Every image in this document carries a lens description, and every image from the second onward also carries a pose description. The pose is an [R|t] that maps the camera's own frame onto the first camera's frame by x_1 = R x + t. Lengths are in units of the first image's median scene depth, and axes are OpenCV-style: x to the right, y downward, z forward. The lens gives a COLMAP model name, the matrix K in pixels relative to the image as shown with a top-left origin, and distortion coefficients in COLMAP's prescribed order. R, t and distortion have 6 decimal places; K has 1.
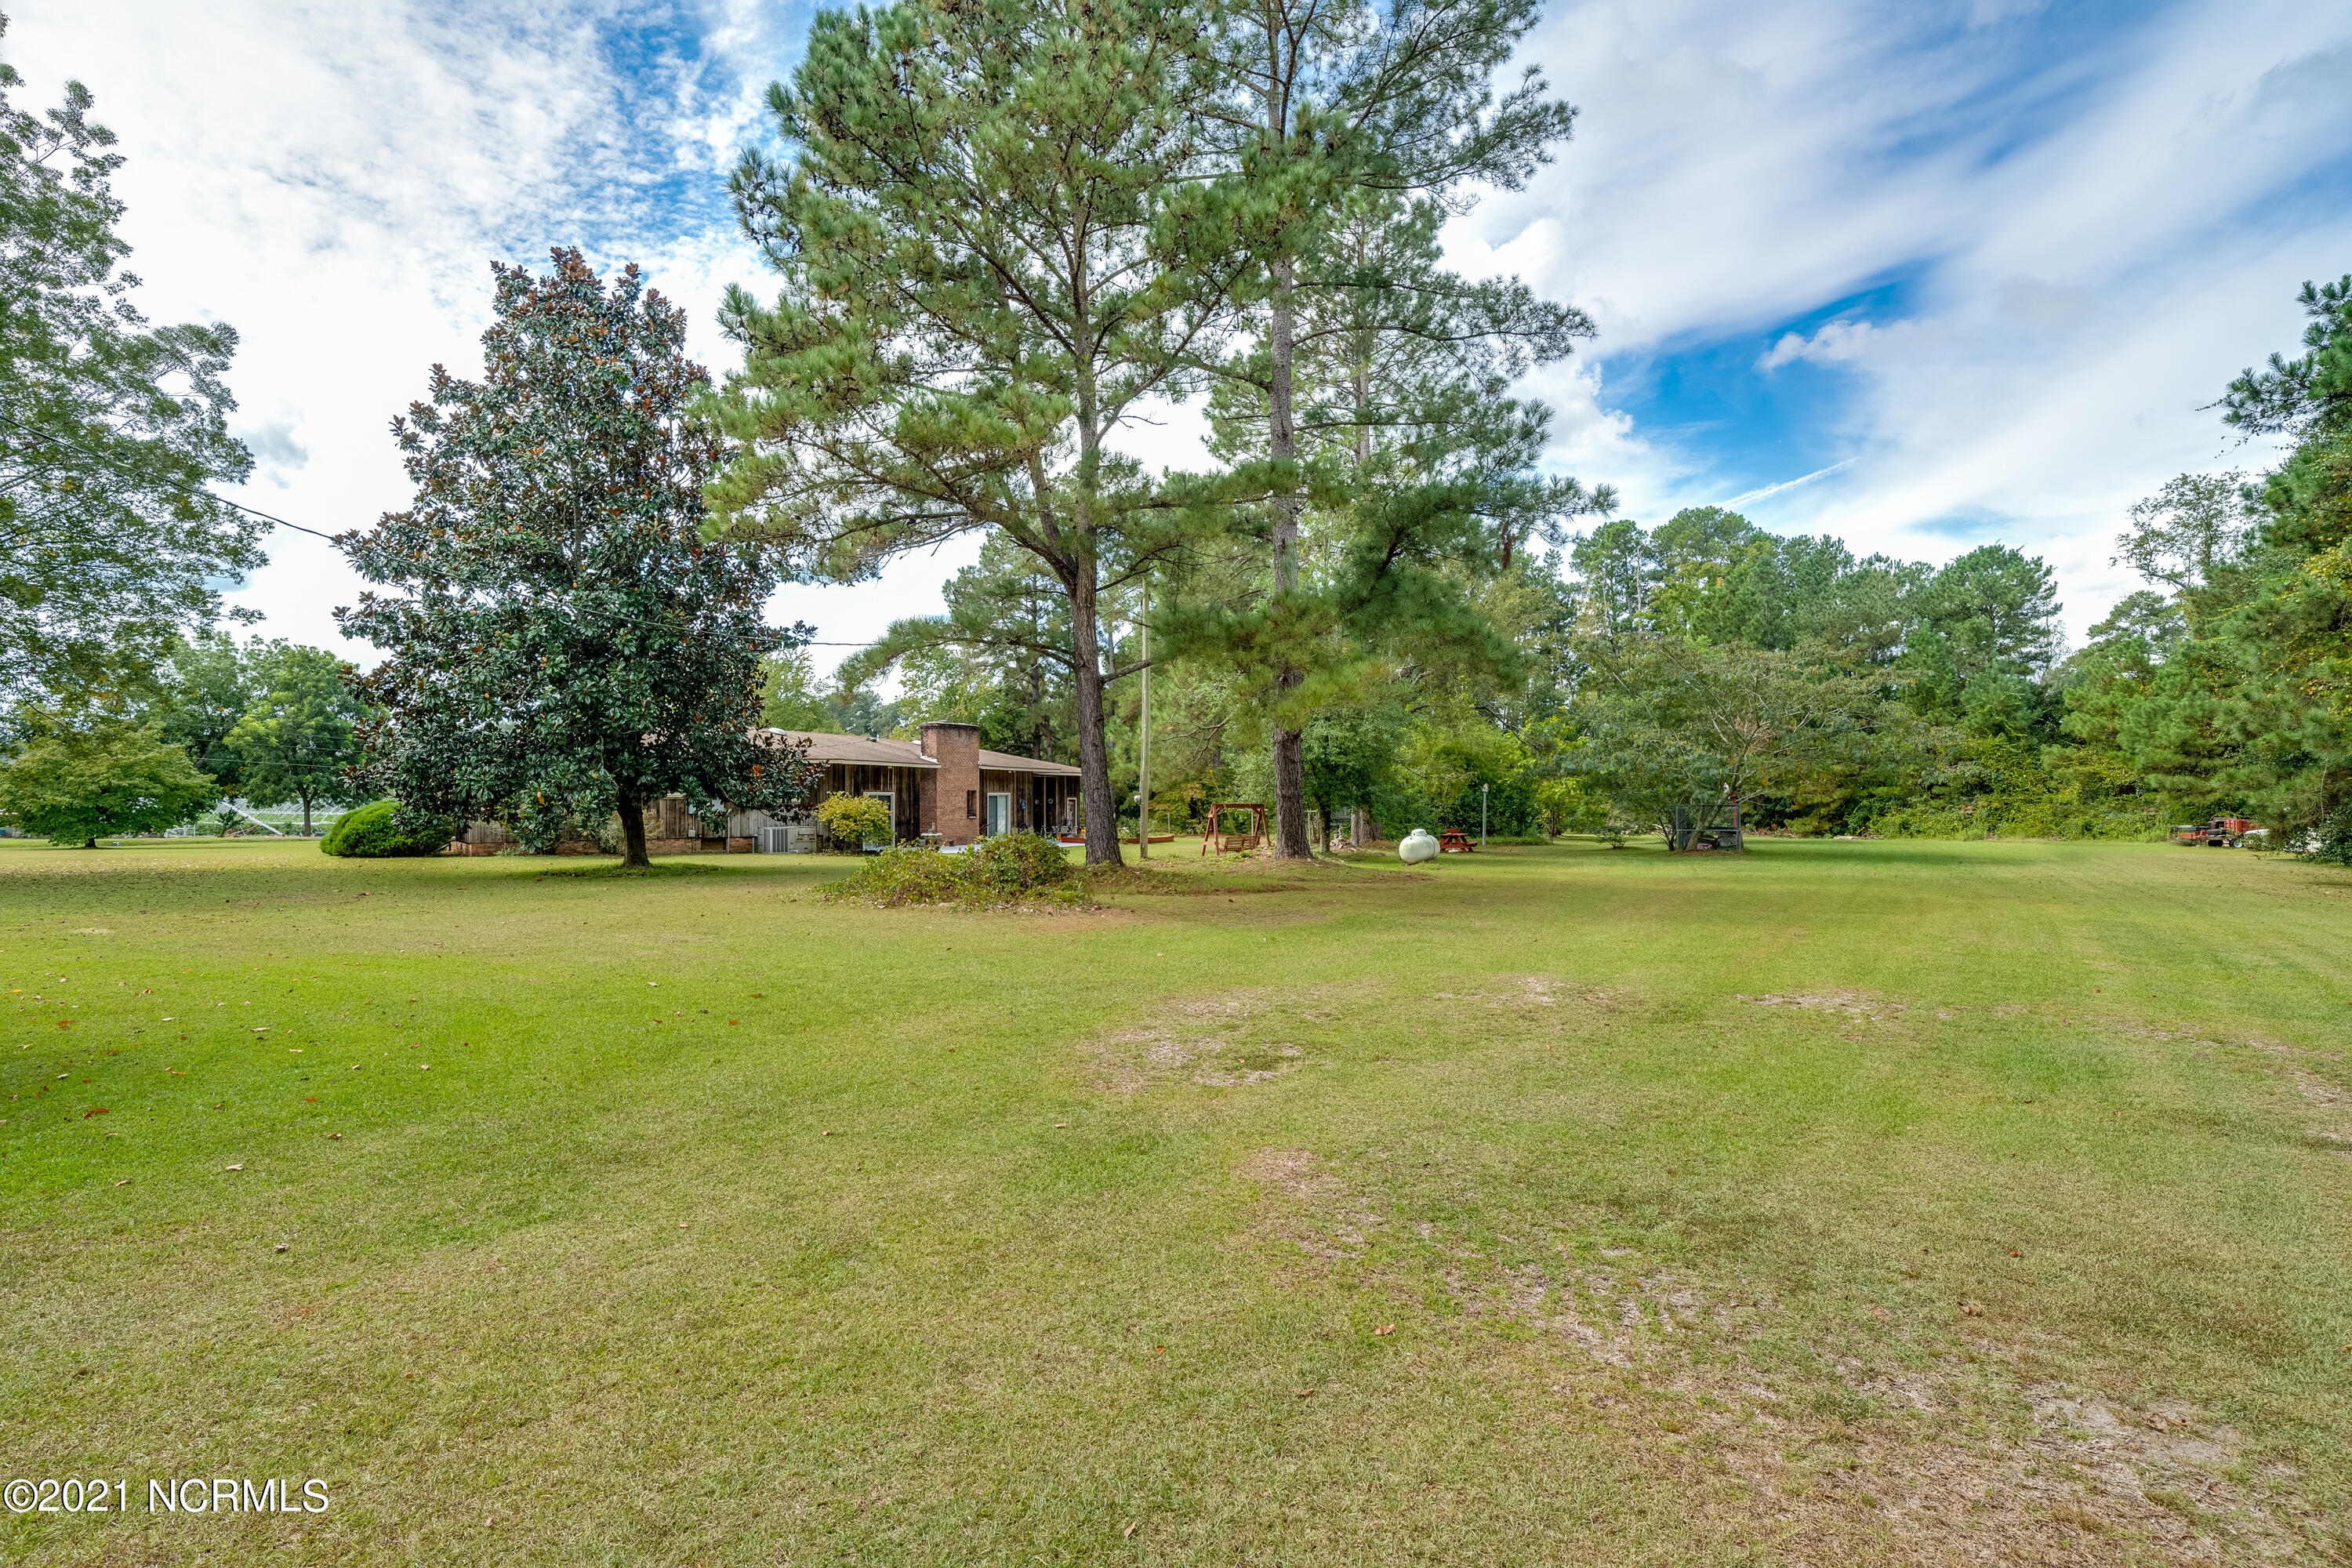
lens RADIAL K [[1512.4, 0, 1176.0], [0, 1512.4, 784.0], [0, 0, 1]] dist [0.001425, -0.000570]
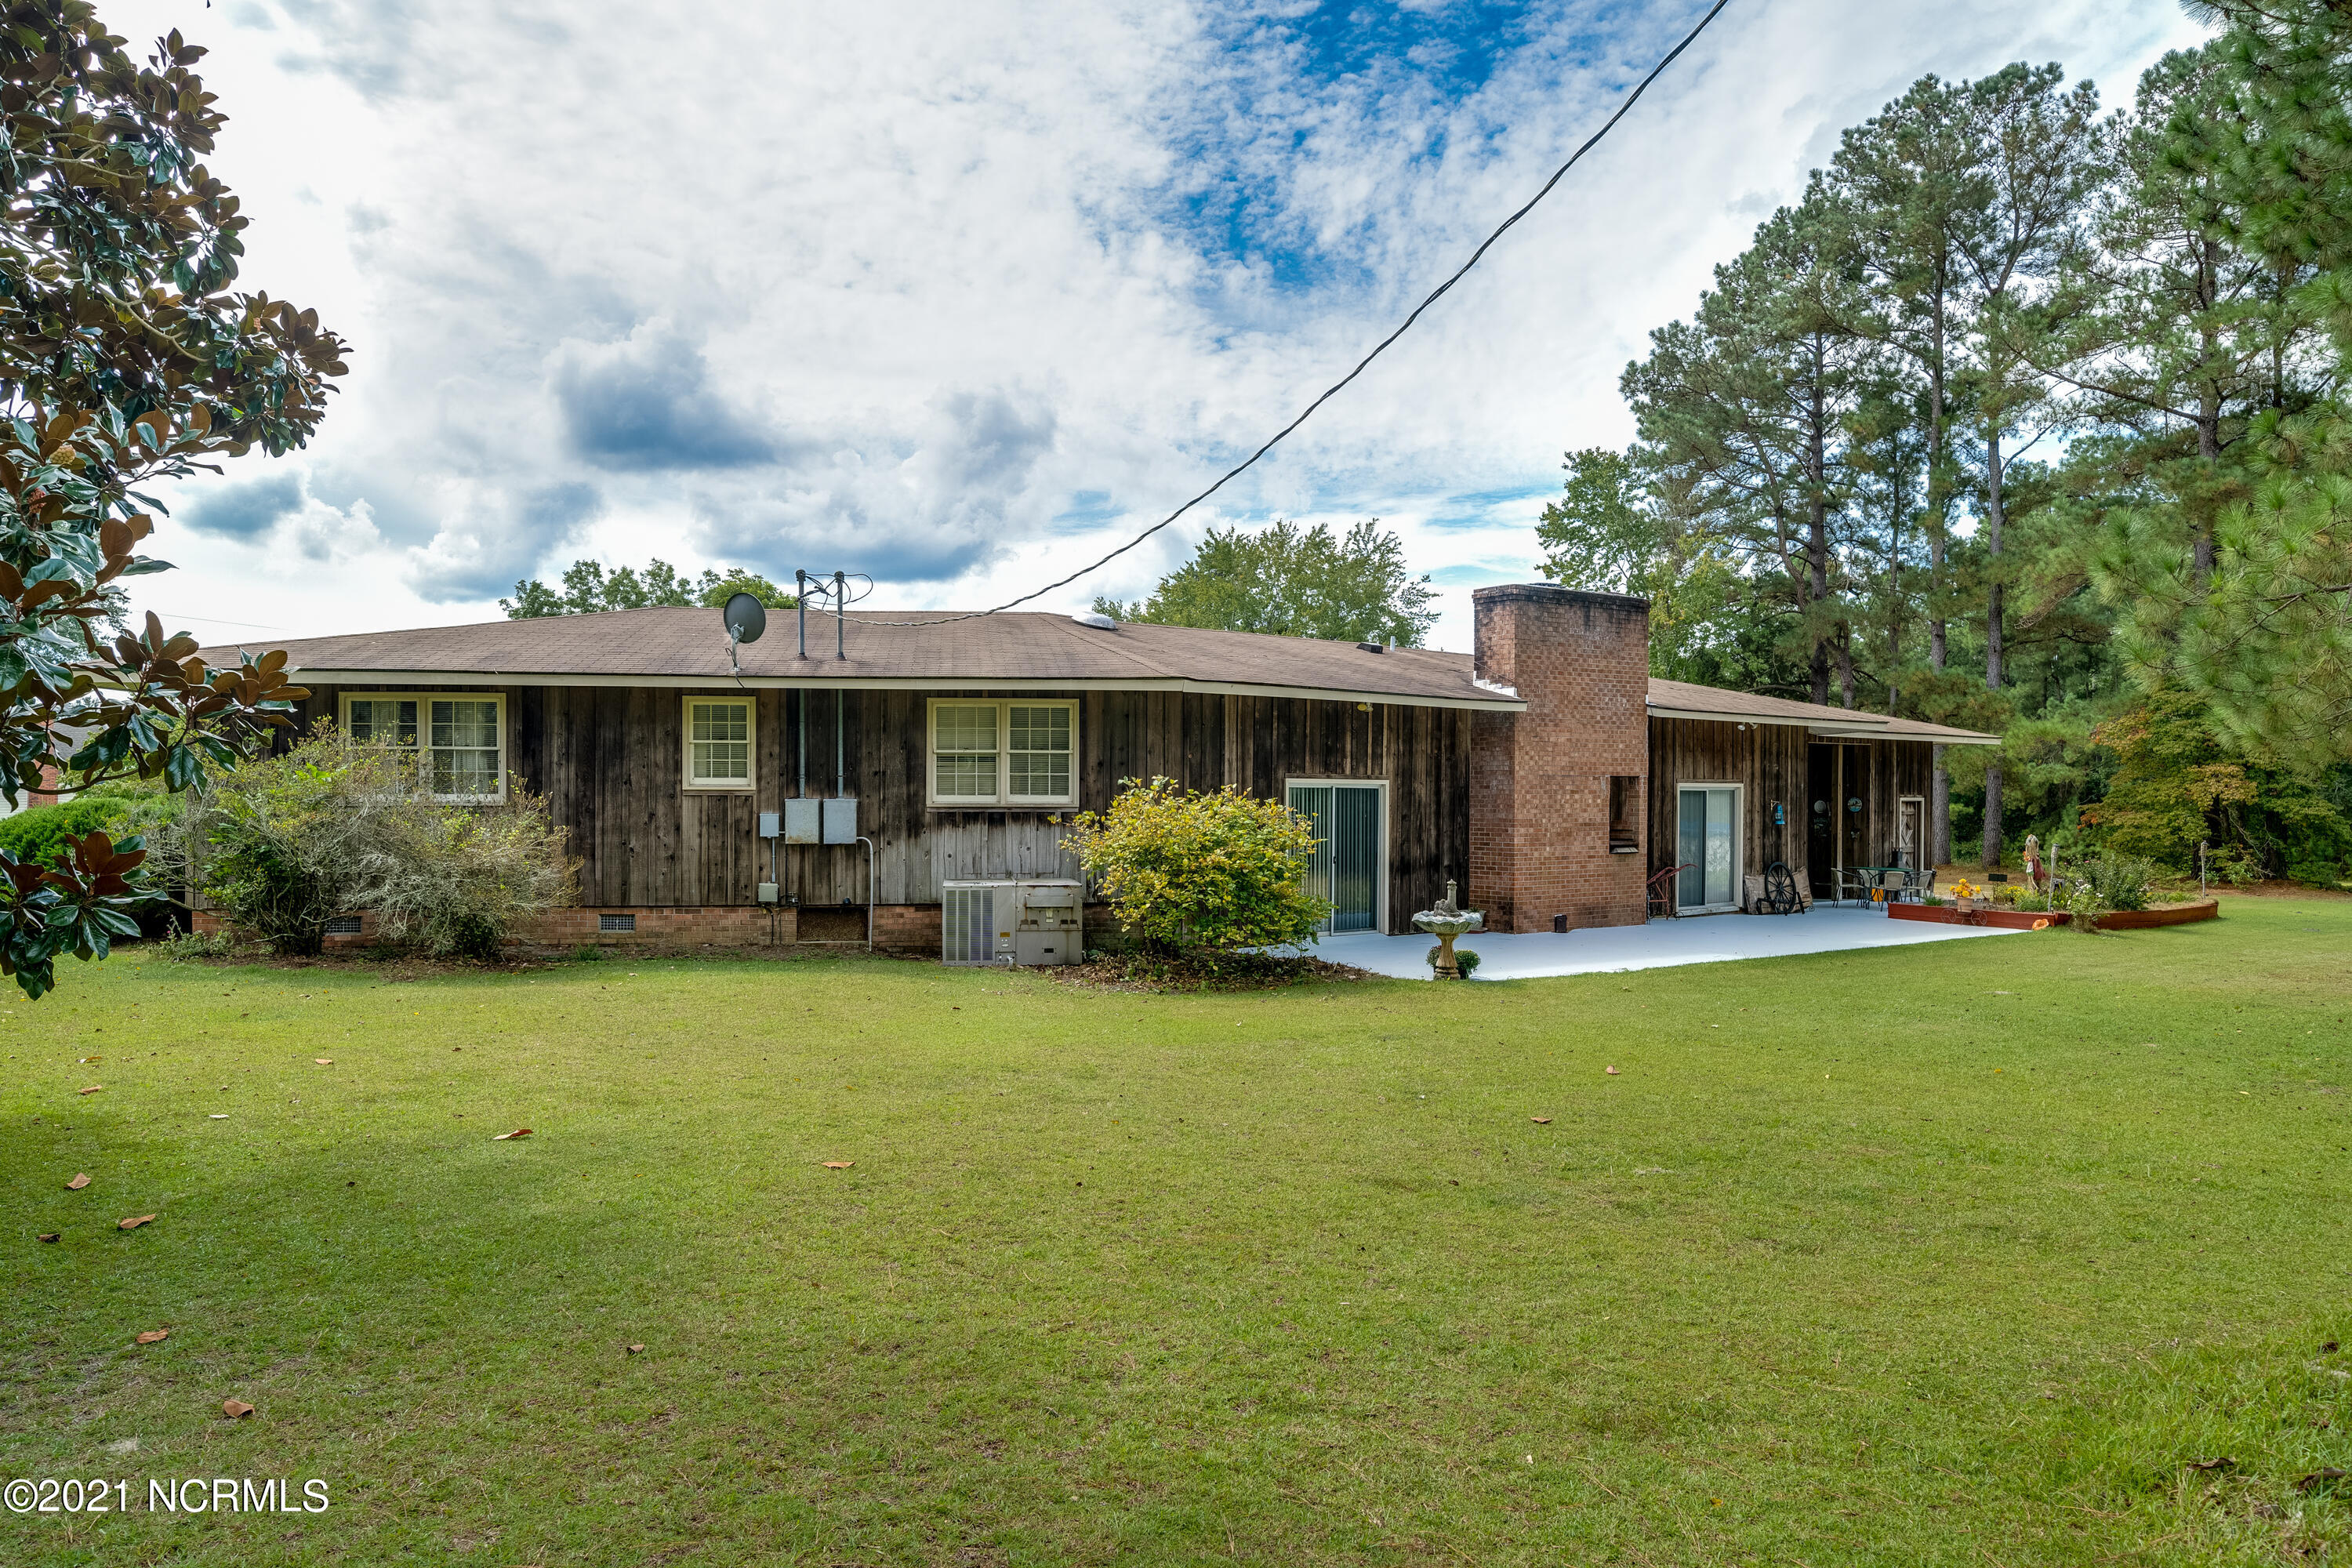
lens RADIAL K [[1537.0, 0, 1176.1], [0, 1537.0, 831.7], [0, 0, 1]] dist [-0.040528, -0.000343]
pose [[0.882154, 0.021418, -0.470474, -0.045889], [-0.003013, 0.999202, 0.039839, 0.002667], [0.470952, -0.033727, 0.881514, 0.500542]]
